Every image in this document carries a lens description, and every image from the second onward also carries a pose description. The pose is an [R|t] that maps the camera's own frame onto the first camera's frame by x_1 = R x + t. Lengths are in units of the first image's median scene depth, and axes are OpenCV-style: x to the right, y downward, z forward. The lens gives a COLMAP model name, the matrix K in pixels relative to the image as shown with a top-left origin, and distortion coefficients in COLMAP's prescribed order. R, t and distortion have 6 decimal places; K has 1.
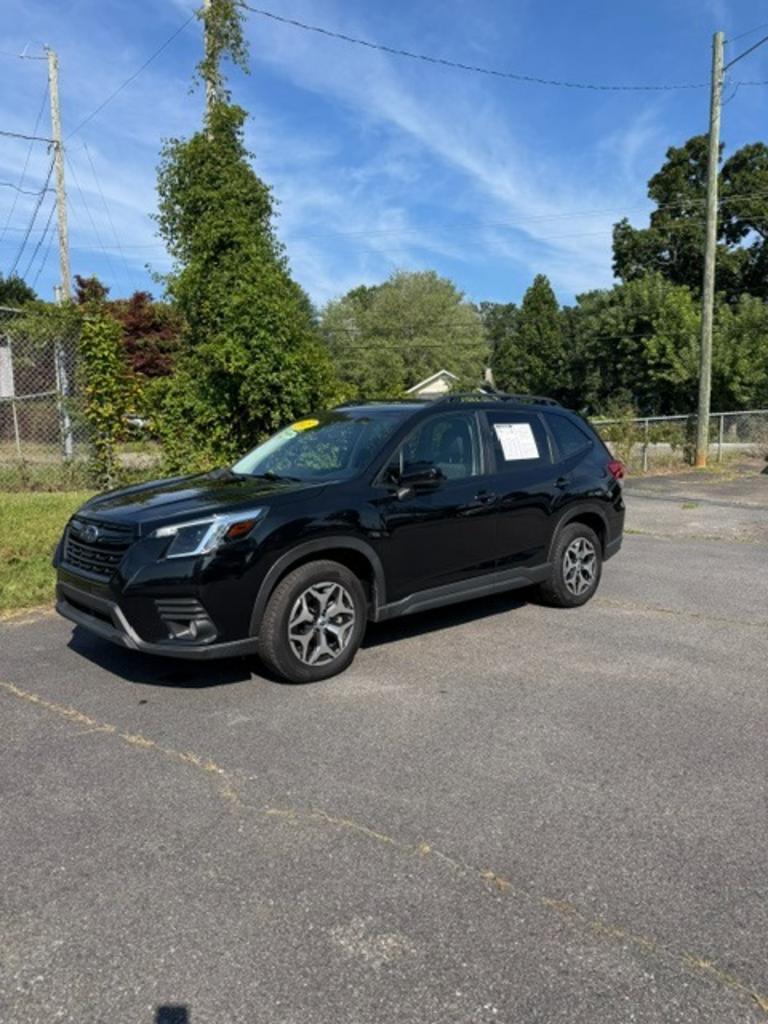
lens RADIAL K [[725.0, 0, 390.8], [0, 725.0, 513.2], [0, 0, 1]] dist [0.013765, -0.025878]
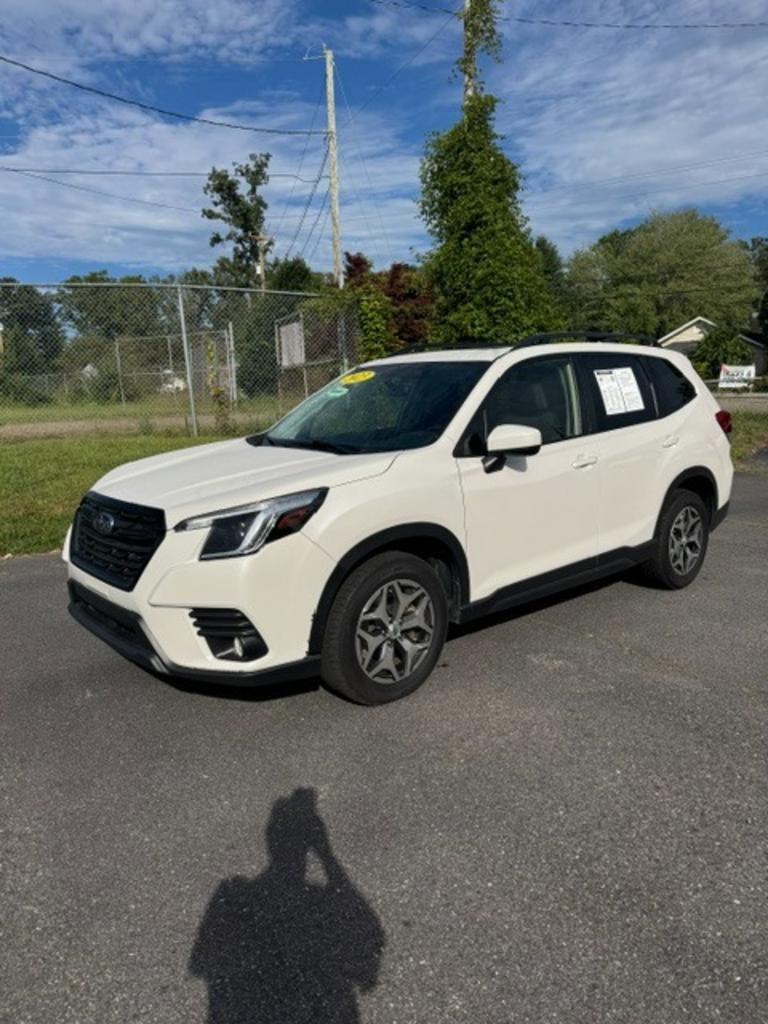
lens RADIAL K [[725.0, 0, 374.5], [0, 725.0, 520.3], [0, 0, 1]] dist [0.013765, -0.025878]
pose [[0.939614, 0.046150, -0.339109, 0.011140], [-0.022340, 0.997024, 0.073785, 0.006120], [0.341505, -0.061754, 0.937849, -0.054128]]
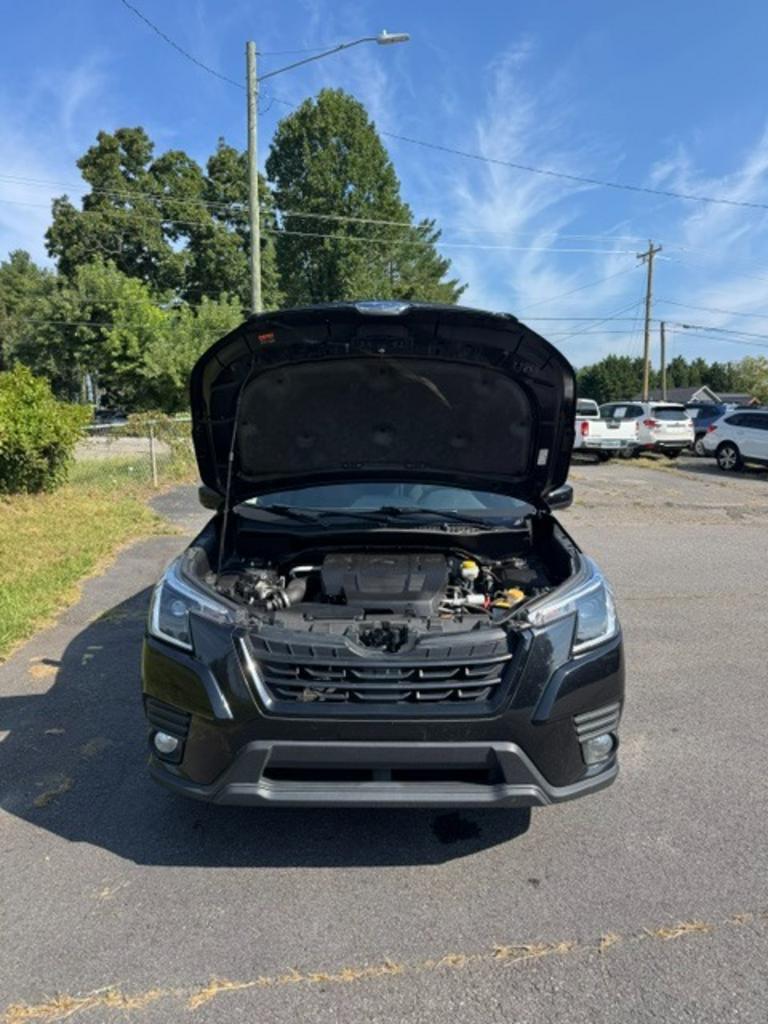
lens RADIAL K [[725.0, 0, 382.1], [0, 725.0, 516.5], [0, 0, 1]] dist [0.013765, -0.025878]
pose [[0.696110, -0.081743, 0.713267, -0.098011], [0.070292, 0.996484, 0.045599, -0.011195], [-0.714486, 0.018395, 0.699408, 0.072784]]
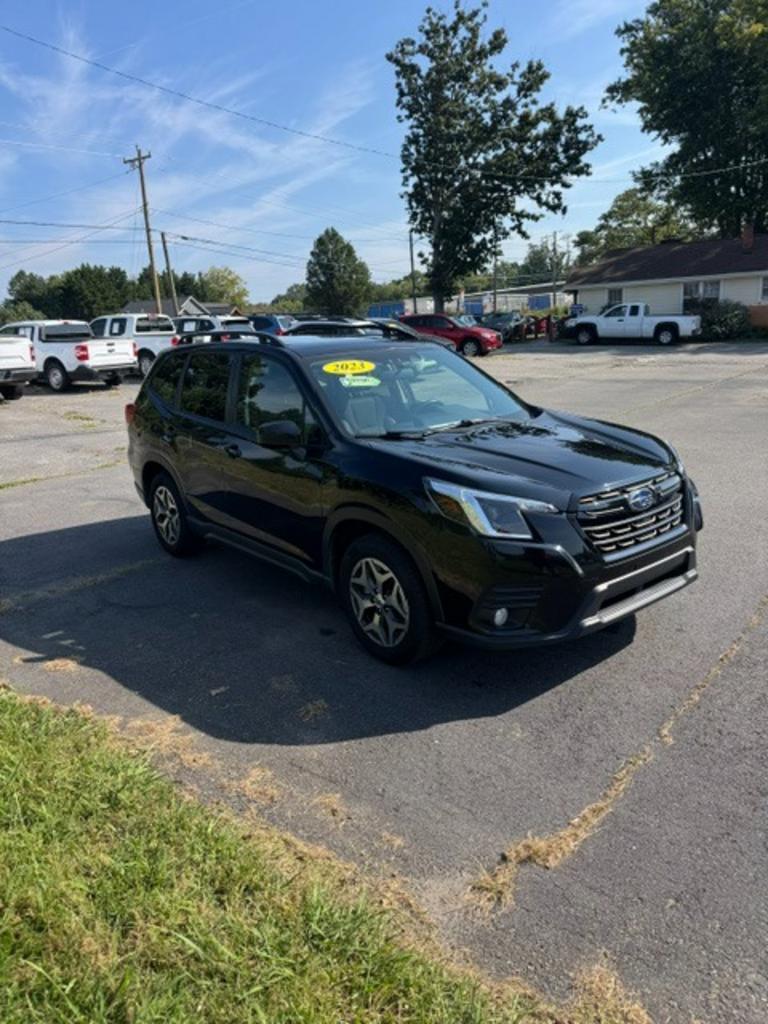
lens RADIAL K [[725.0, 0, 389.4], [0, 725.0, 510.8], [0, 0, 1]] dist [0.013765, -0.025878]
pose [[0.066099, -0.245130, 0.967234, -0.153788], [0.152234, 0.960483, 0.233016, -0.024589], [-0.986132, 0.131844, 0.100805, 0.147223]]
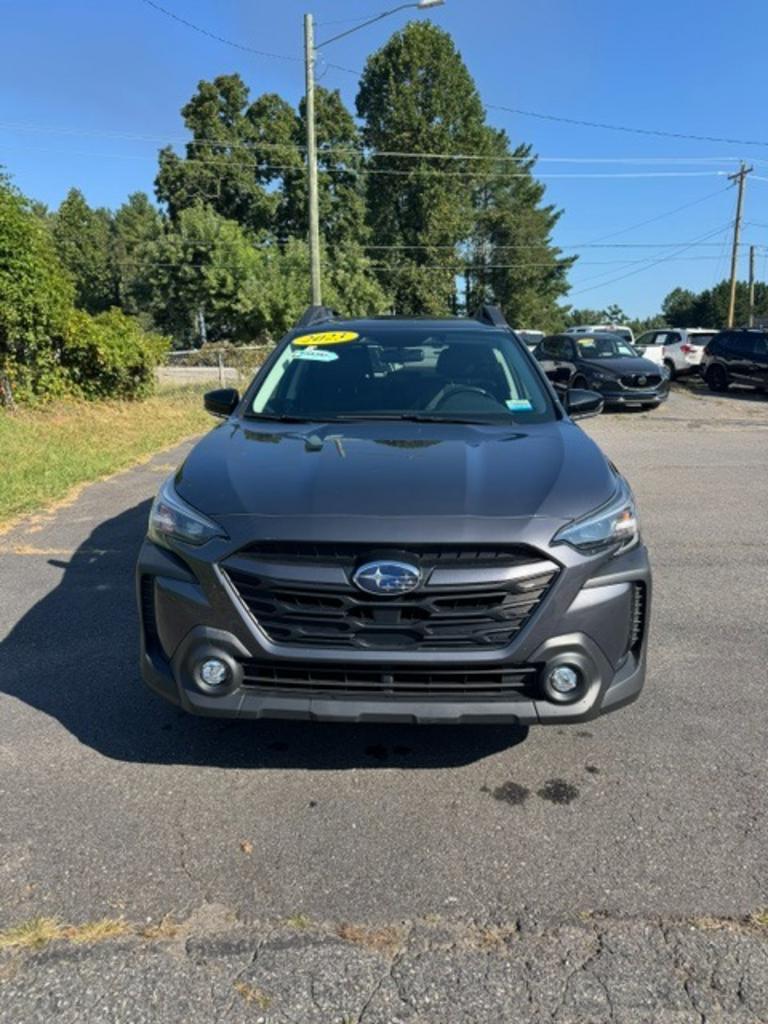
lens RADIAL K [[725.0, 0, 385.9], [0, 725.0, 514.4], [0, 0, 1]] dist [0.013765, -0.025878]
pose [[0.792658, -0.126153, 0.596471, -0.120636], [0.065657, 0.990331, 0.122202, 0.004729], [-0.606120, -0.057702, 0.793277, -0.030249]]
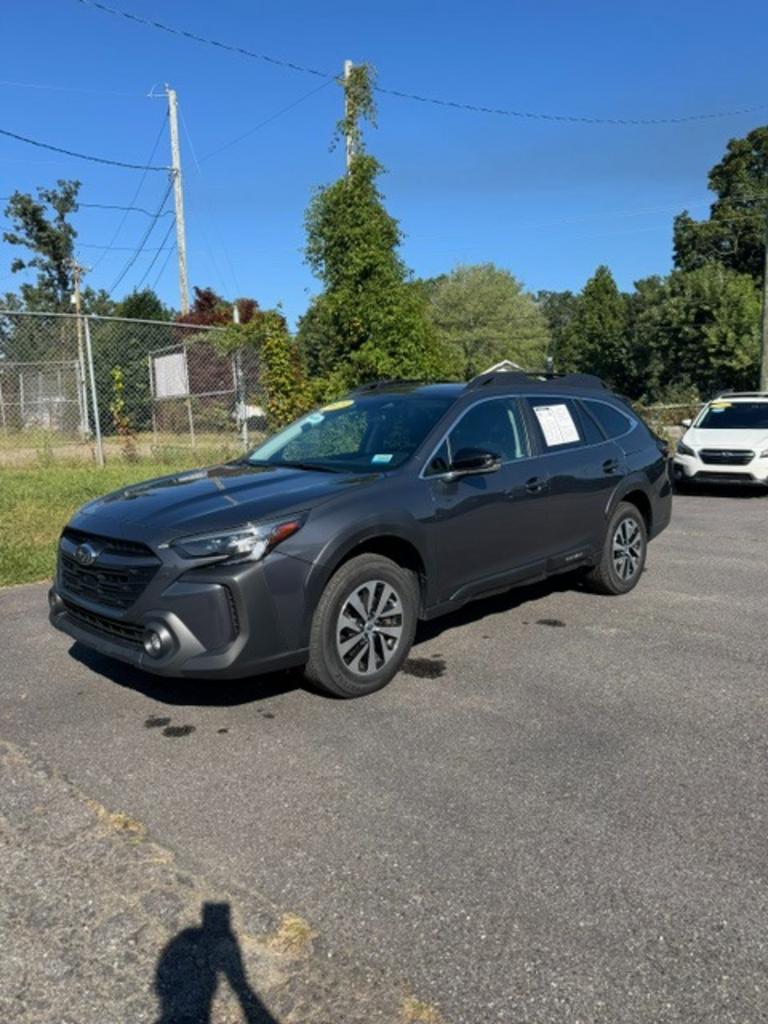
lens RADIAL K [[725.0, 0, 381.6], [0, 725.0, 514.6], [0, 0, 1]] dist [0.013765, -0.025878]
pose [[0.996875, -0.003971, -0.078900, -0.033589], [0.005246, 0.999859, 0.015958, 0.010174], [0.078826, -0.016322, 0.996755, -0.082826]]
